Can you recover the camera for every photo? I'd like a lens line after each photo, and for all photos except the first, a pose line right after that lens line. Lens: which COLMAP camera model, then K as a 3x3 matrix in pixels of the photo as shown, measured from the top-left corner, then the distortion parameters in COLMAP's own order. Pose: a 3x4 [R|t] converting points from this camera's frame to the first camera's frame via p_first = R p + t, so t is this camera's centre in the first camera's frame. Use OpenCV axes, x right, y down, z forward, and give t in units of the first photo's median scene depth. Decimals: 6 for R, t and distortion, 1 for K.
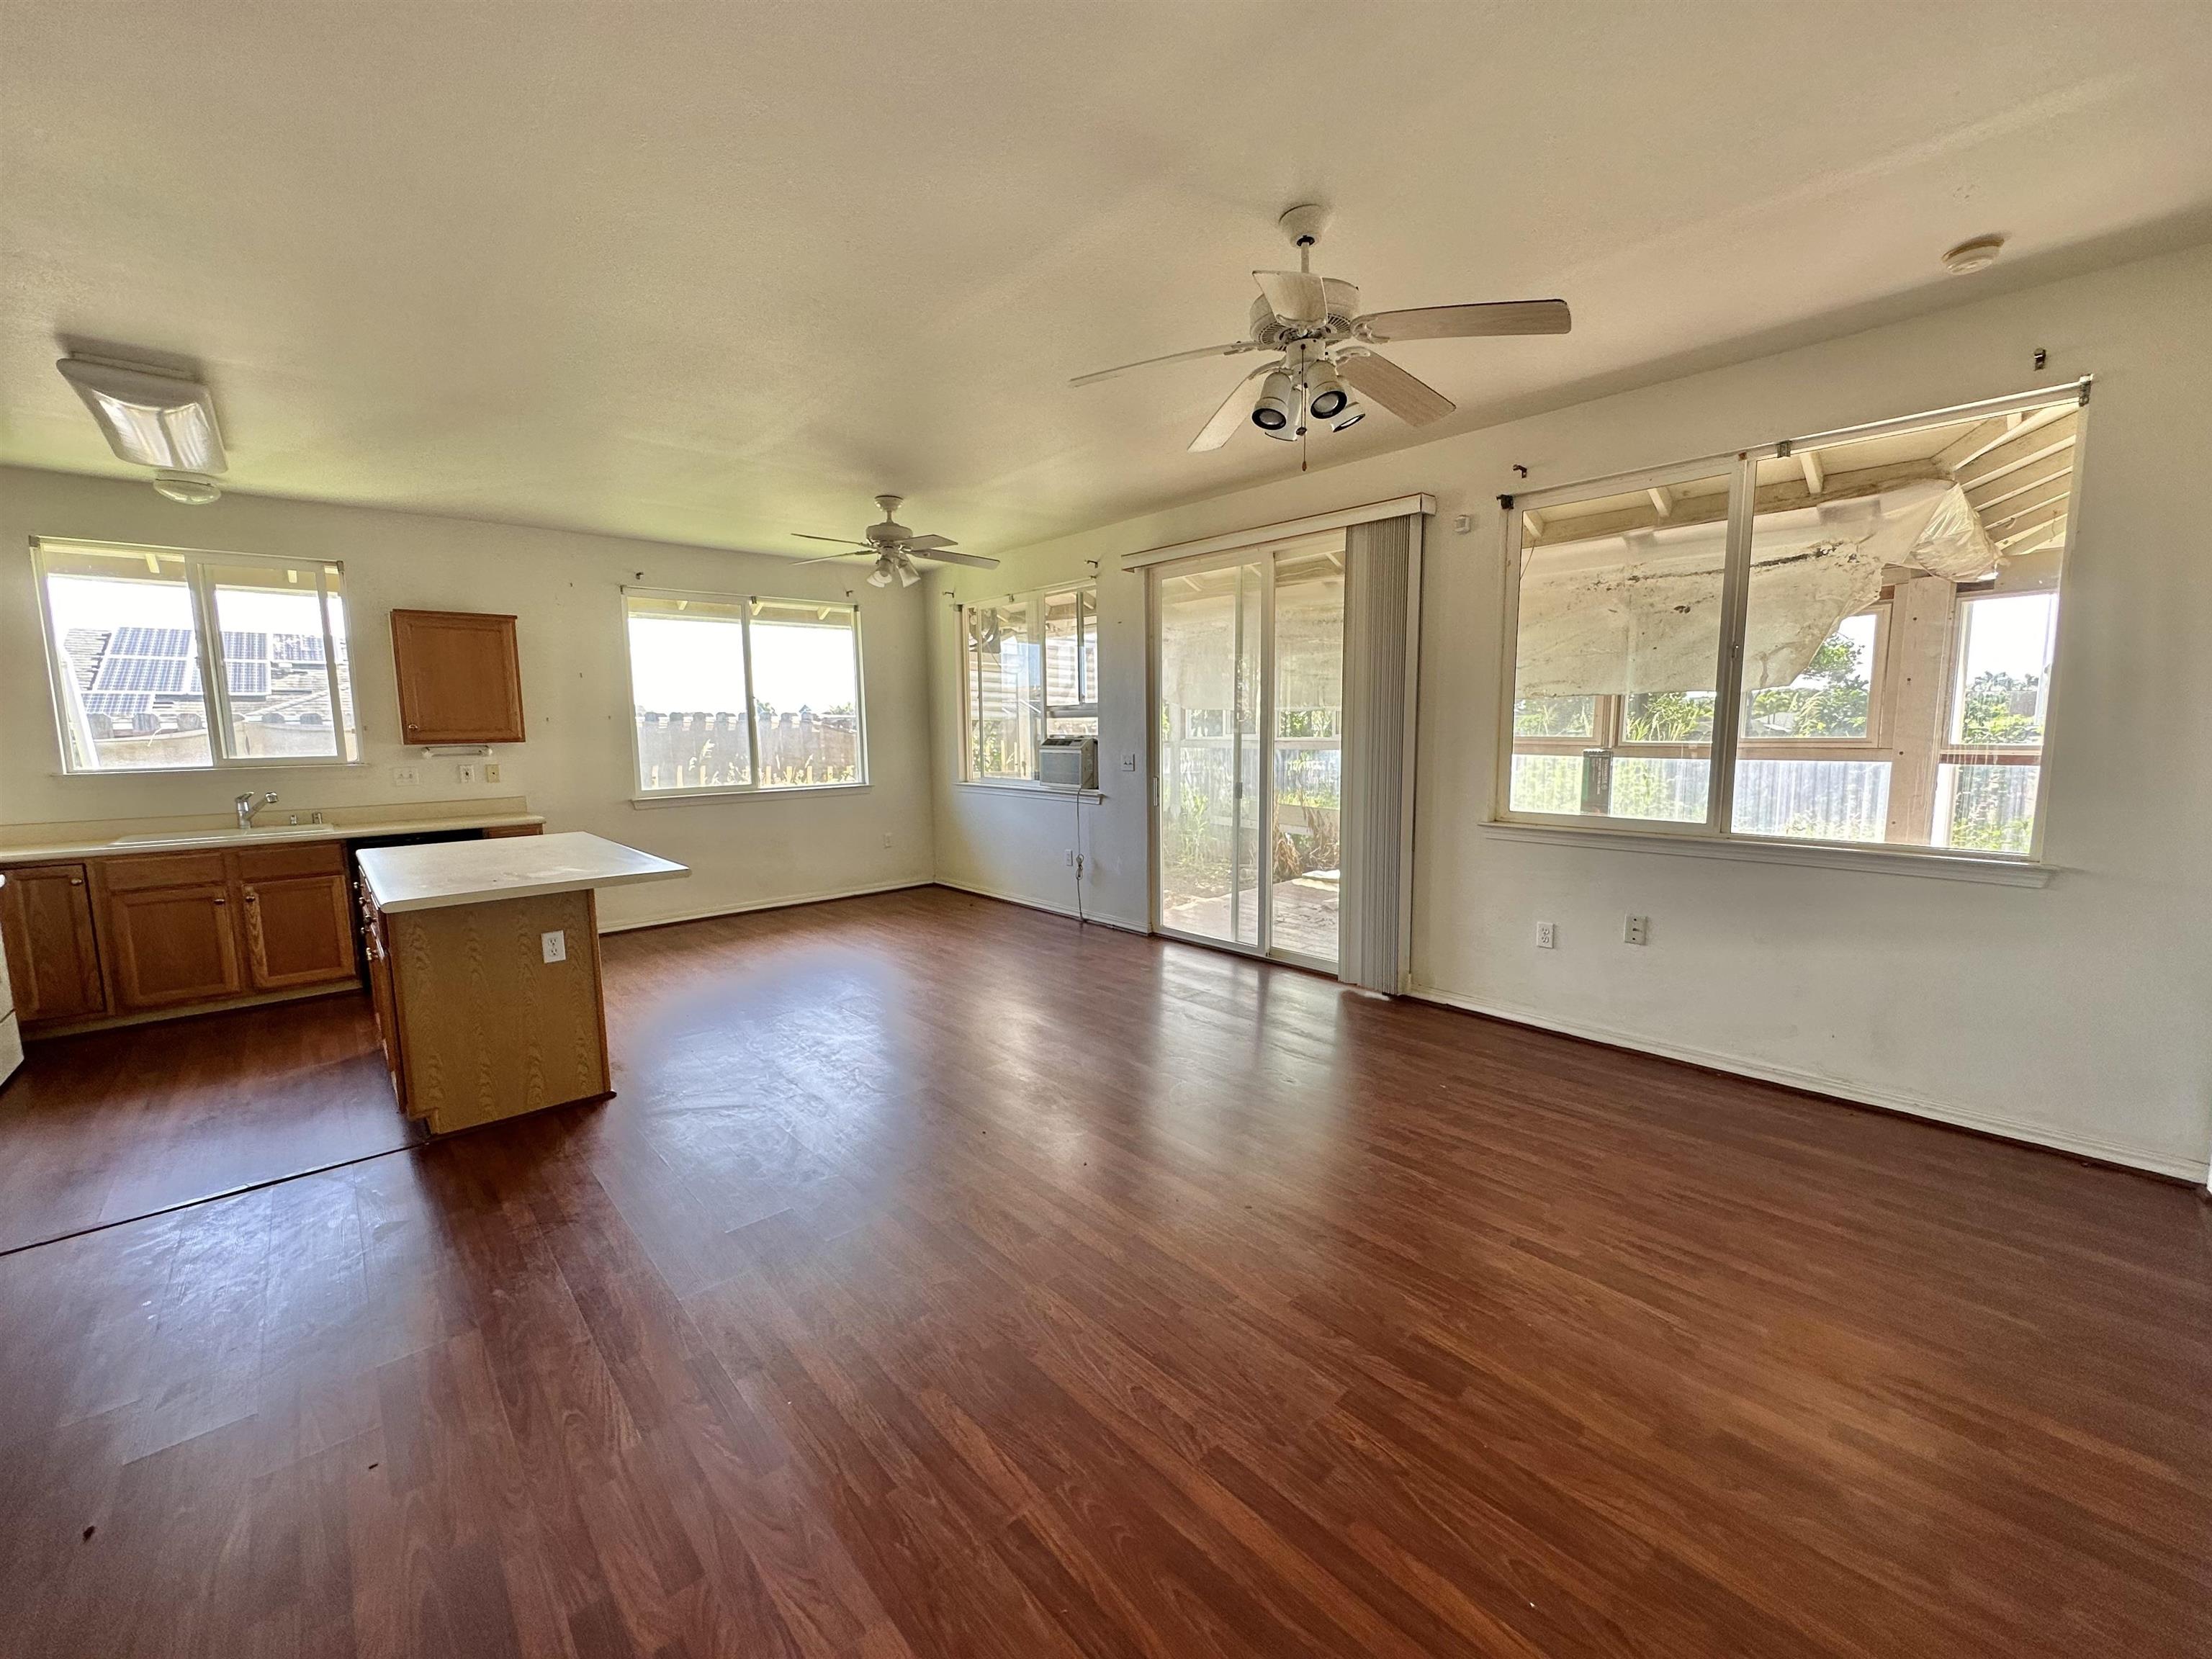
lens RADIAL K [[869.6, 0, 1108.1], [0, 869.6, 823.3], [0, 0, 1]] dist [0.001775, 0.000098]
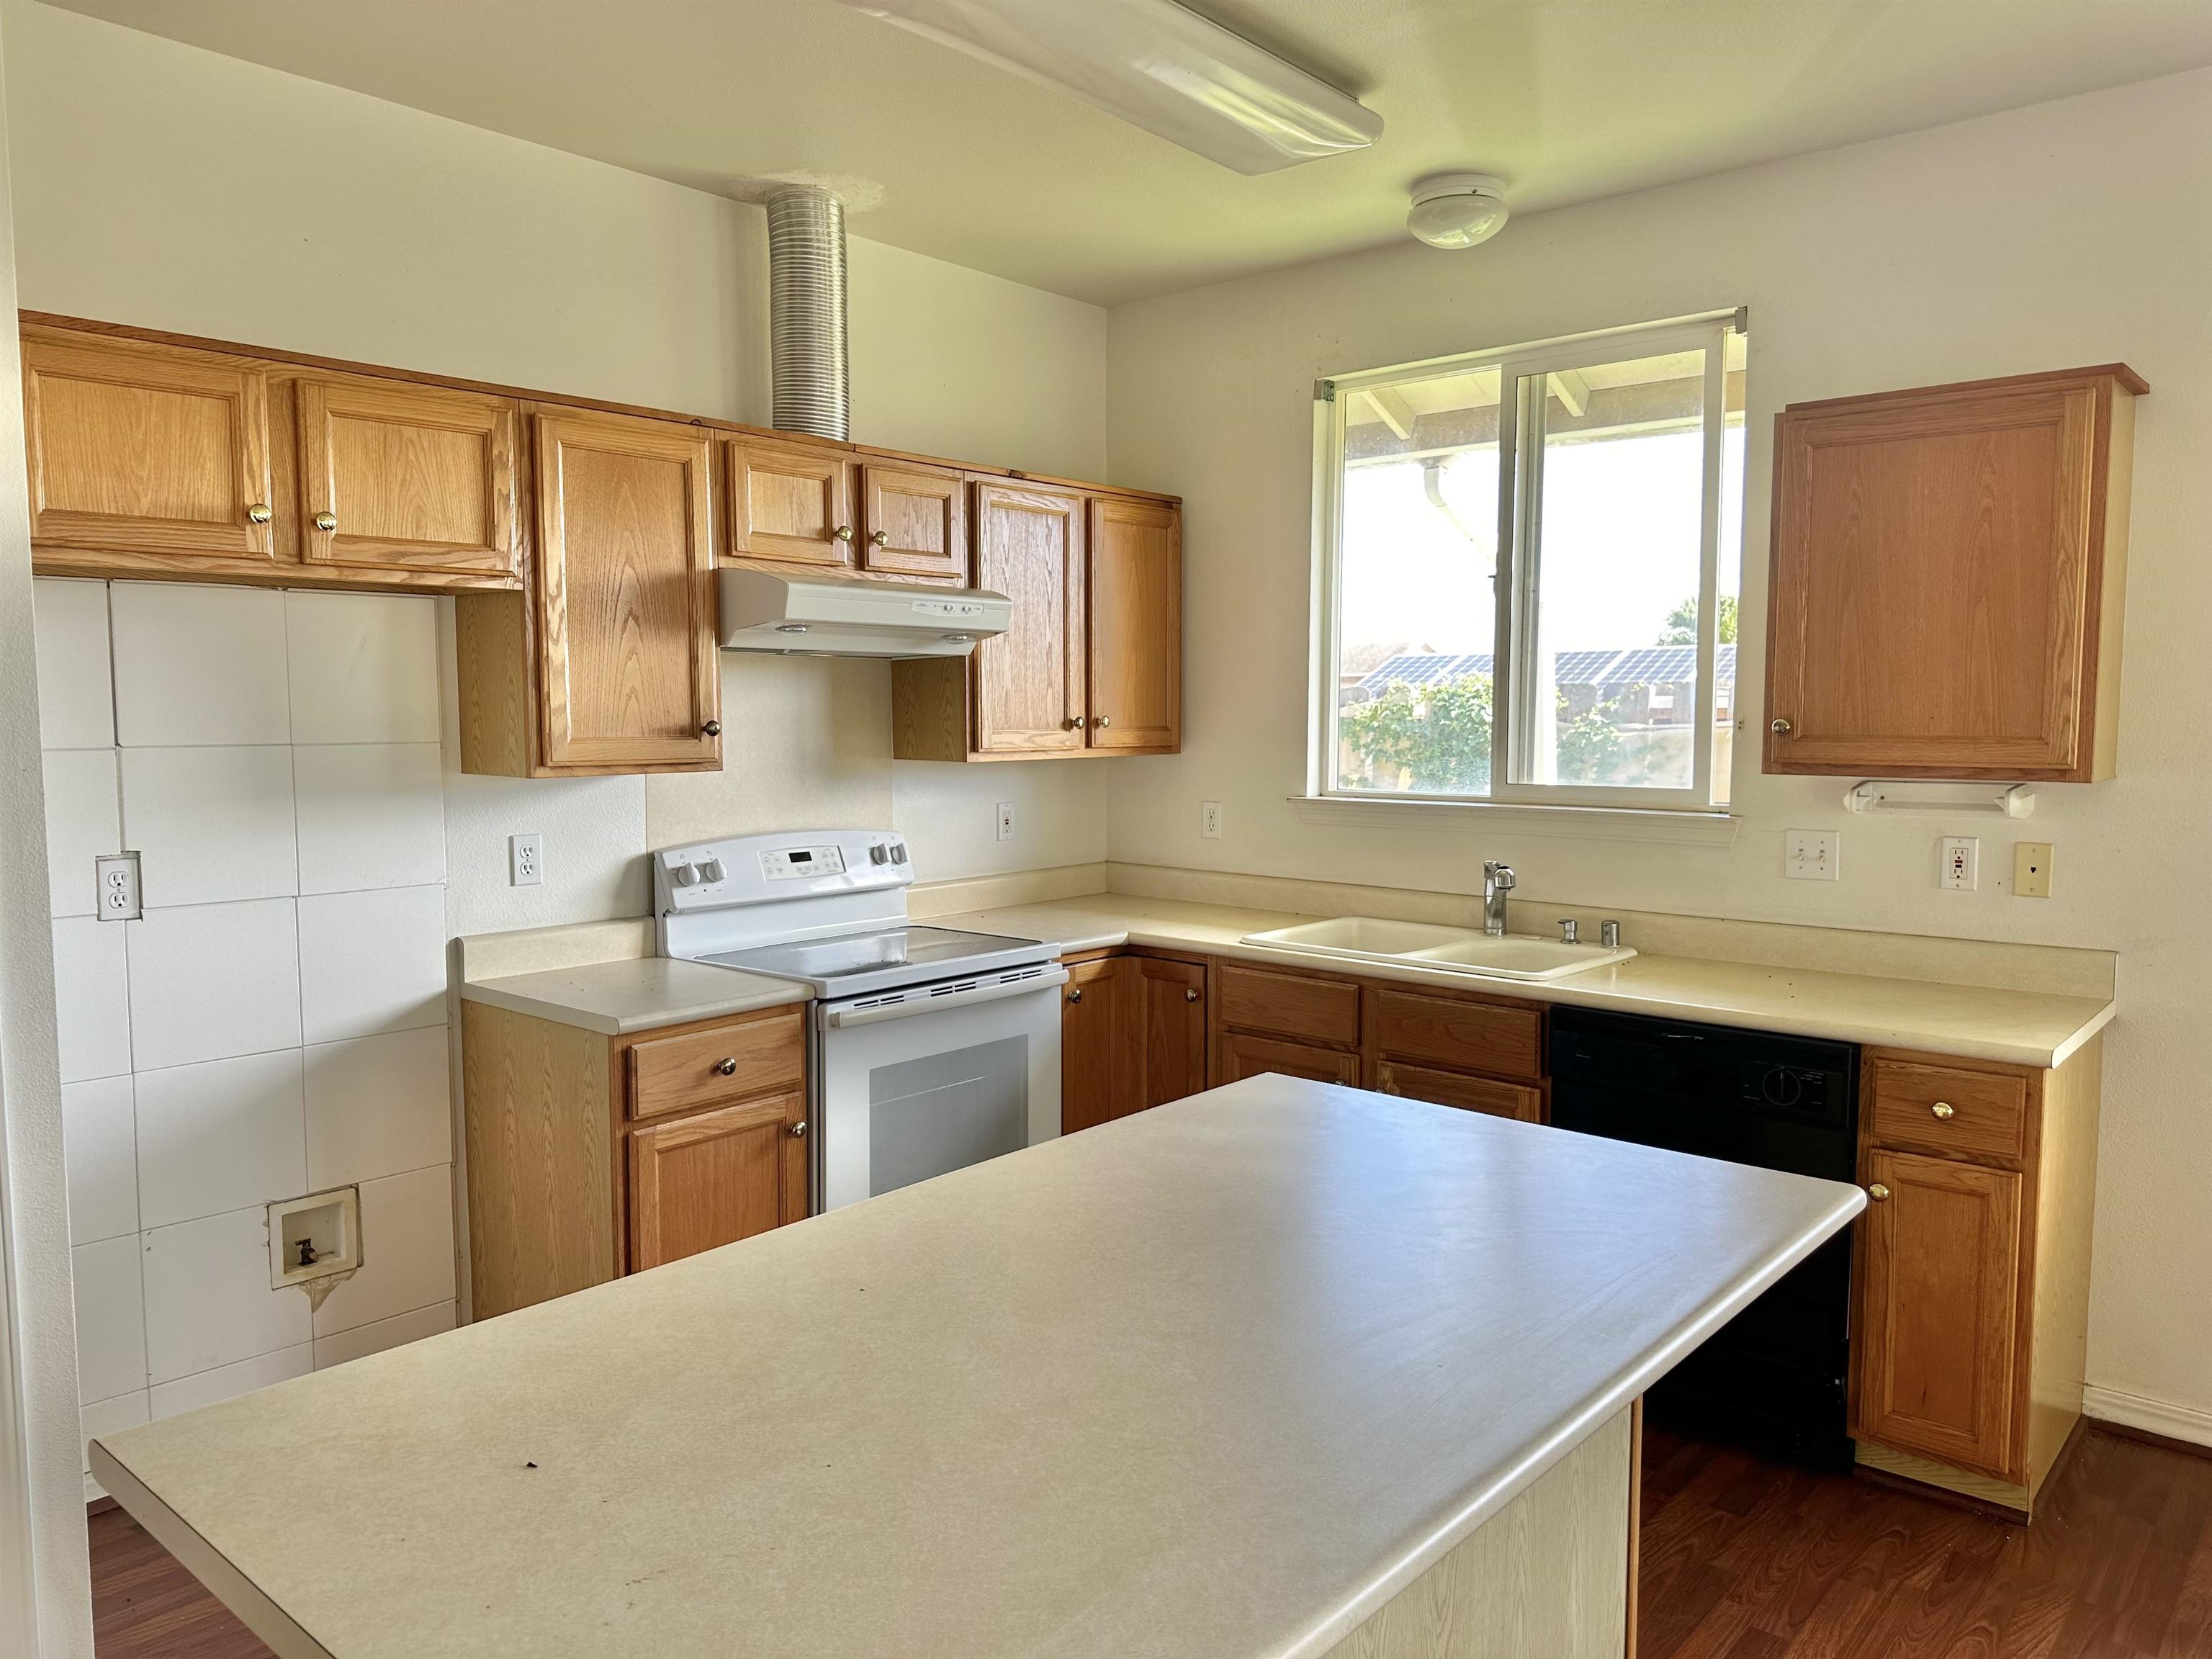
lens RADIAL K [[1573.3, 0, 1107.9], [0, 1573.3, 833.8], [0, 0, 1]] dist [0.002609, 0.000839]
pose [[0.115274, 0.097190, -0.988568, -0.171277], [-0.122599, 0.988985, 0.082935, -0.089091], [0.985739, 0.111637, 0.125919, 0.652295]]
